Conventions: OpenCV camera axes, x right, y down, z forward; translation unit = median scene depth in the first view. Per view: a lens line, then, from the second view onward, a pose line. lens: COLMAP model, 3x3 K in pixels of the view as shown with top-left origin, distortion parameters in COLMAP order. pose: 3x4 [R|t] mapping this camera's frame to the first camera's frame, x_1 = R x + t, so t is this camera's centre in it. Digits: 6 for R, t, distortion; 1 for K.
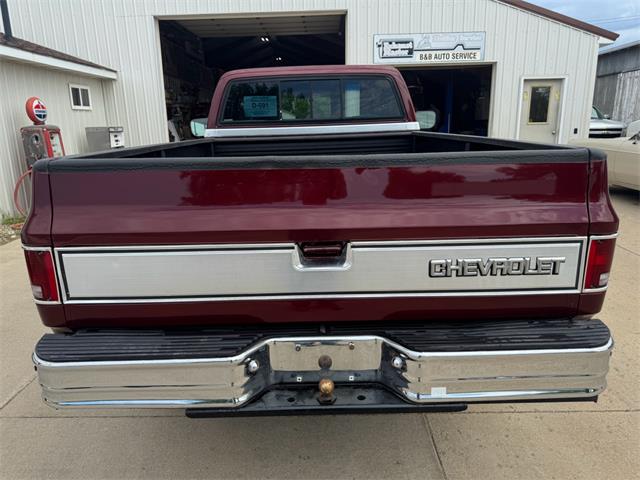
lens RADIAL K [[463.6, 0, 316.3], [0, 463.6, 242.1], [0, 0, 1]] dist [0.033966, -0.037179]
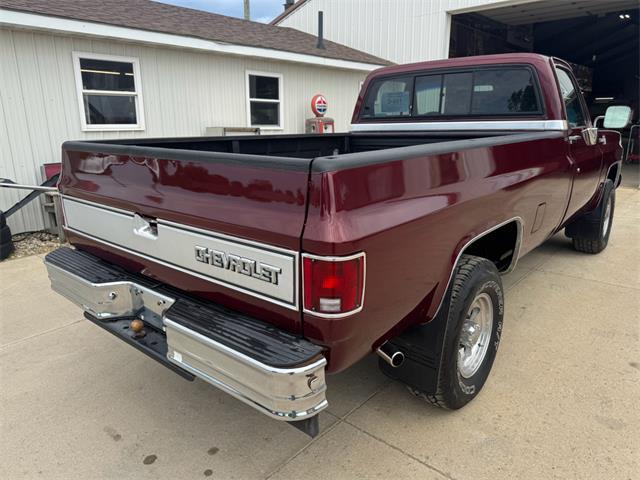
lens RADIAL K [[463.6, 0, 316.3], [0, 463.6, 242.1], [0, 0, 1]] dist [0.033966, -0.037179]
pose [[0.746907, 0.185295, -0.638589, 1.157441], [-0.173636, 0.981417, 0.081682, -0.109855], [0.641857, 0.049874, 0.765201, 0.300597]]
